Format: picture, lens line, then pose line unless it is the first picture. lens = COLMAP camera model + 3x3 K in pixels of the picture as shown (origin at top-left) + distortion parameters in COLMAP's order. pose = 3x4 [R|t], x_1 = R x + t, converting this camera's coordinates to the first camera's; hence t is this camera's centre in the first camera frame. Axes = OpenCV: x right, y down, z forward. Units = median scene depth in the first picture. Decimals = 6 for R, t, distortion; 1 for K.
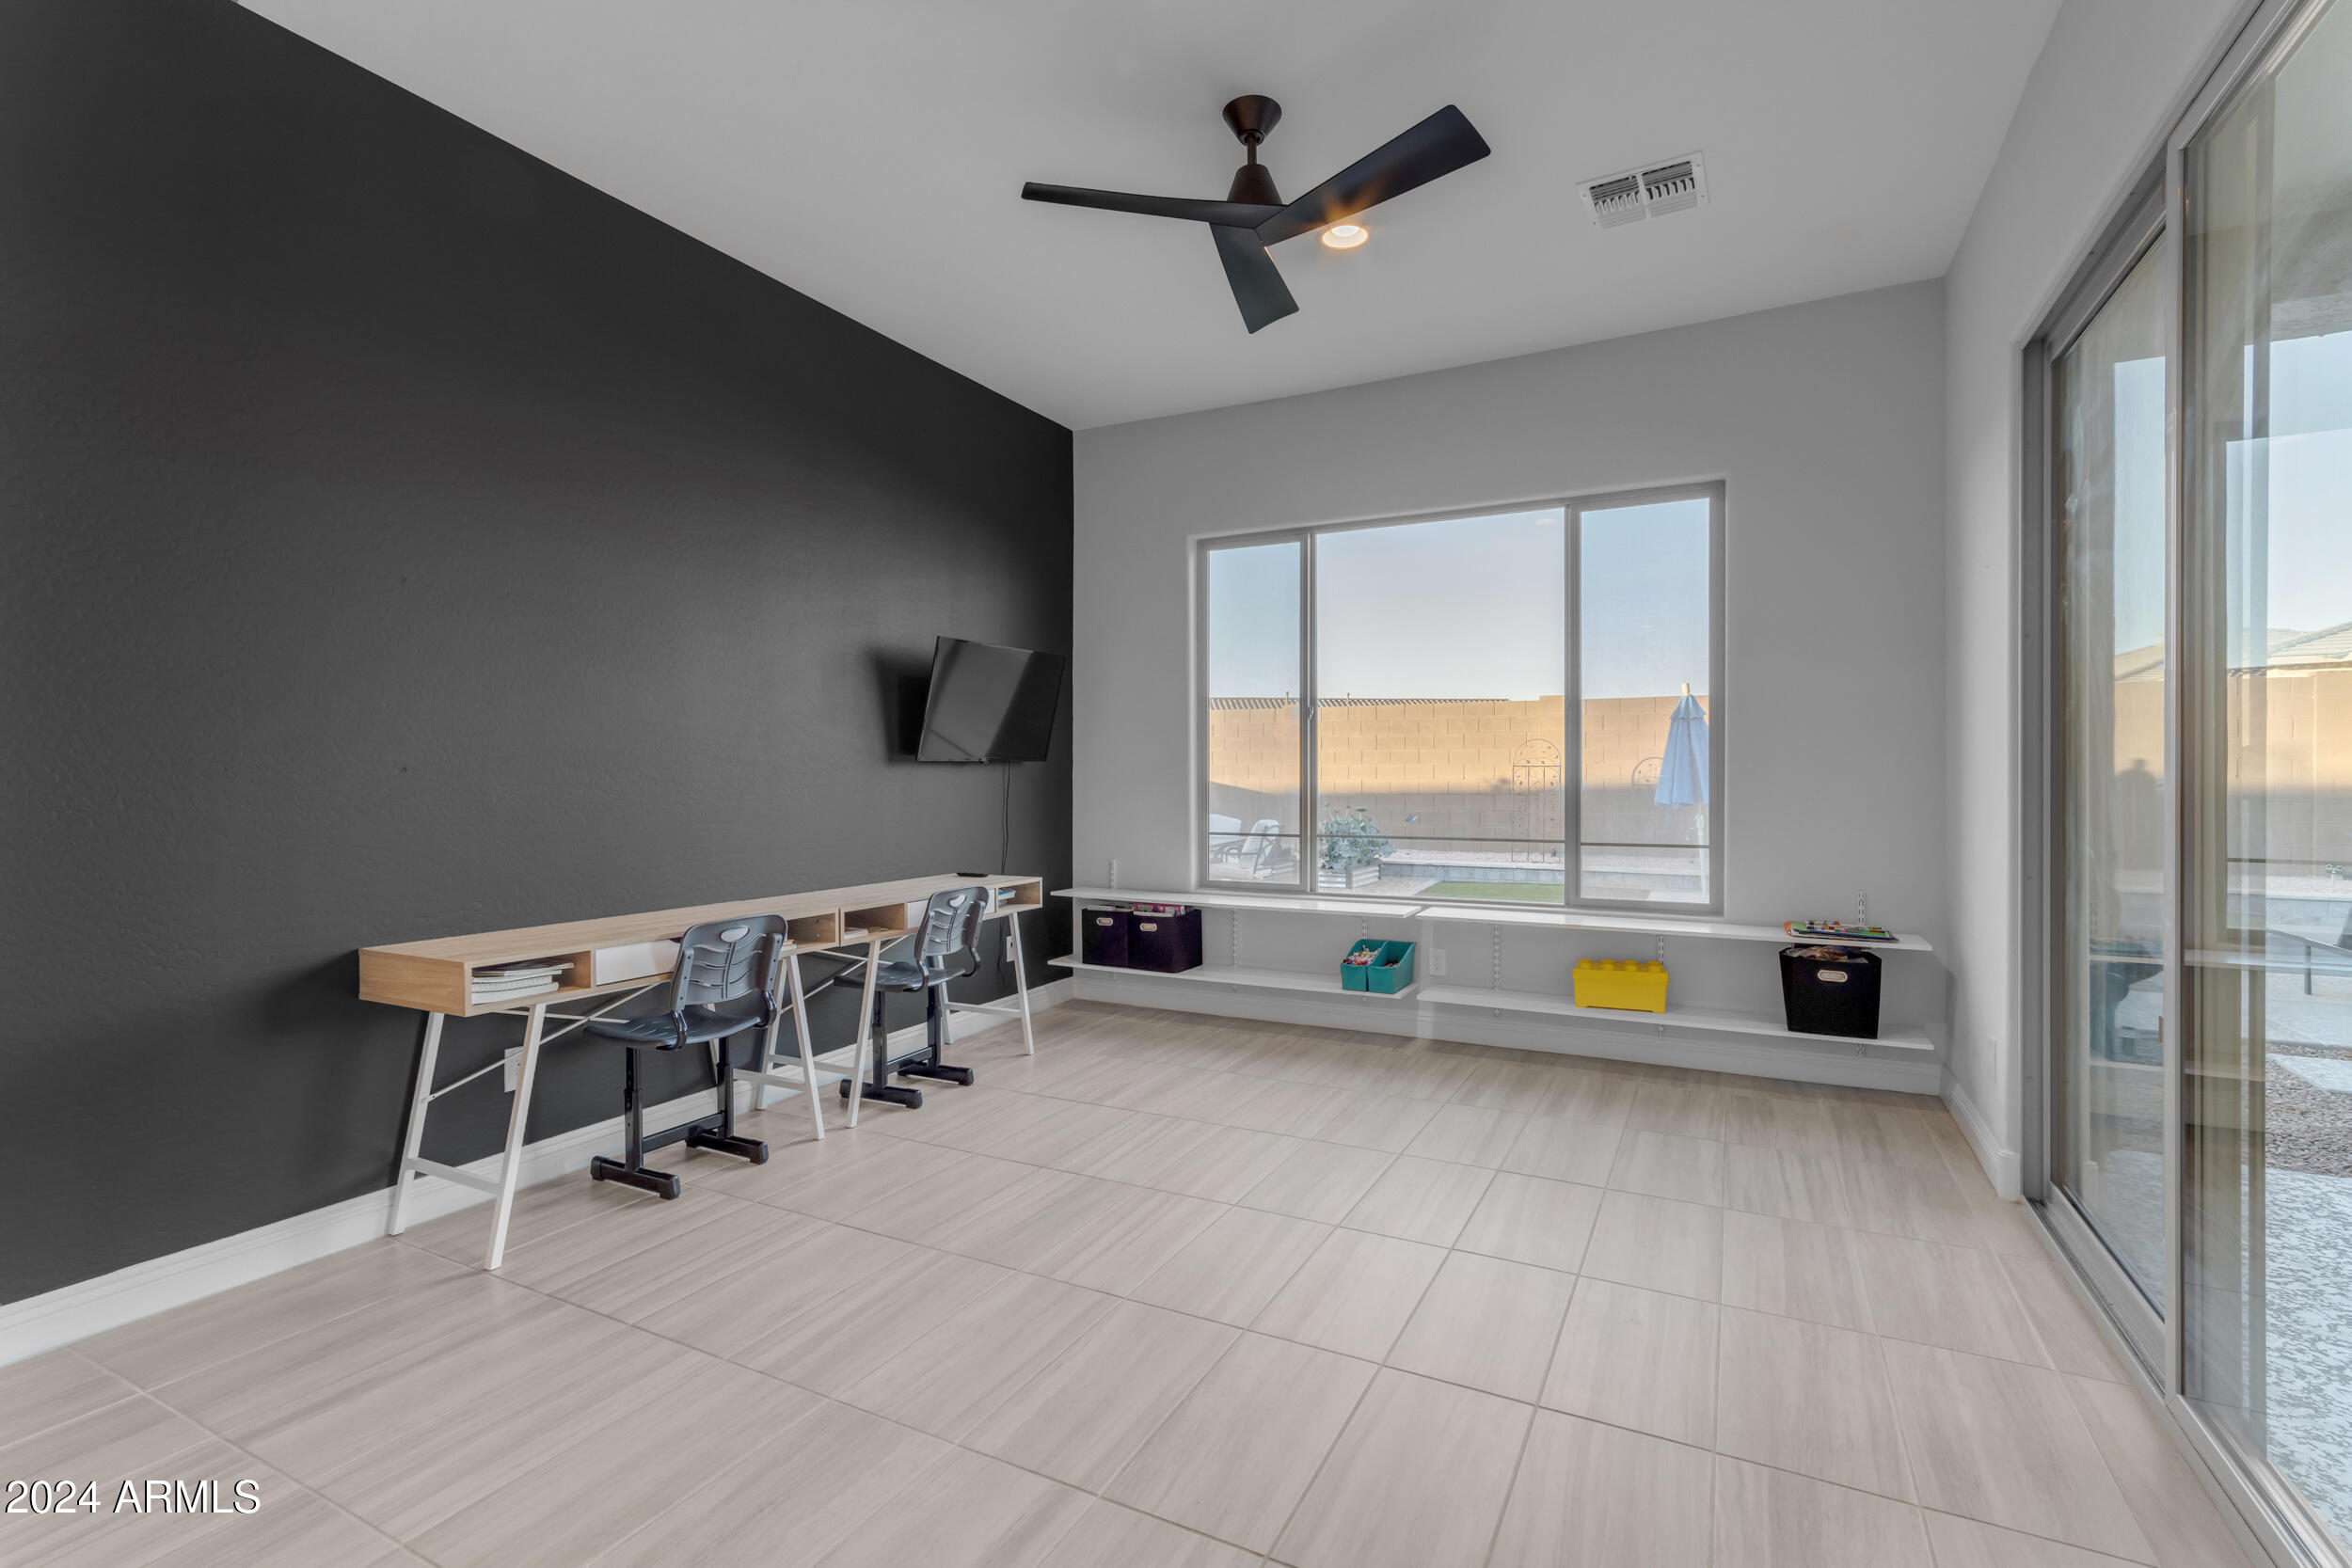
lens RADIAL K [[1076.0, 0, 1176.0], [0, 1076.0, 784.0], [0, 0, 1]] dist [0.003875, 0.006969]
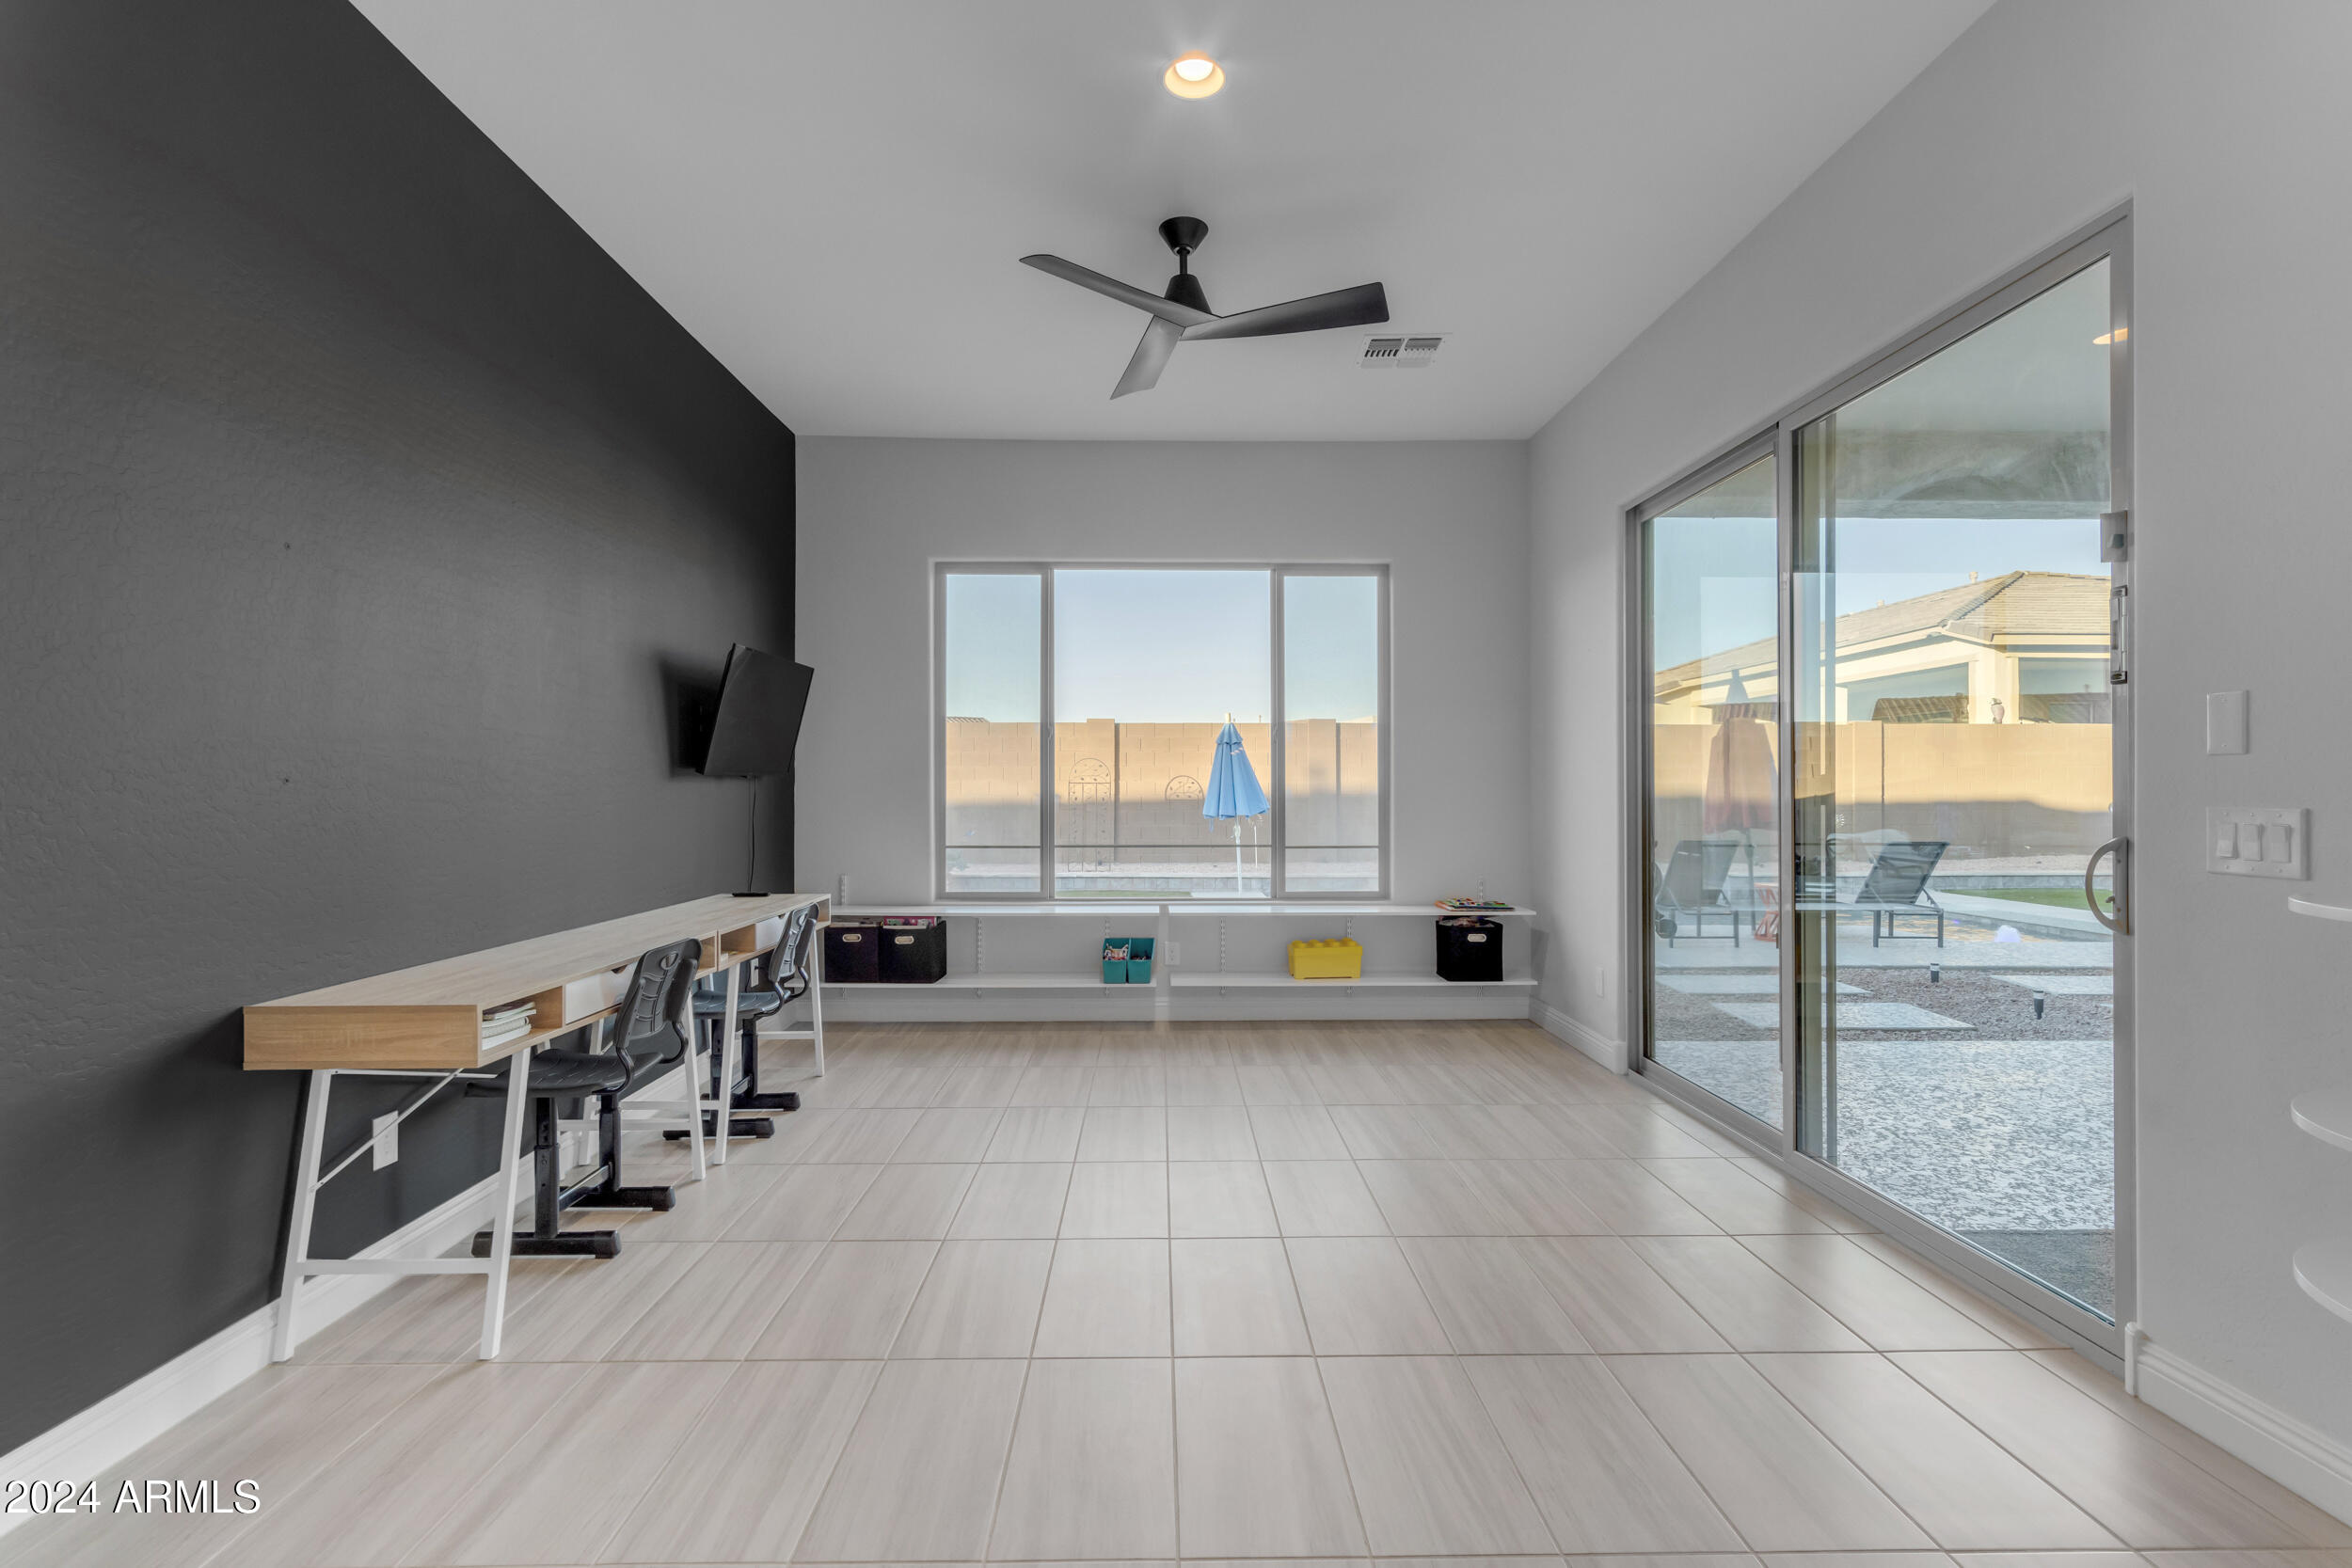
lens RADIAL K [[1076.0, 0, 1176.0], [0, 1076.0, 784.0], [0, 0, 1]] dist [0.003875, 0.006969]
pose [[0.880683, 0.004094, 0.473687, -0.326635], [0.002936, 0.999896, -0.014100, 0.001198], [-0.473696, 0.013808, 0.880580, -0.018298]]
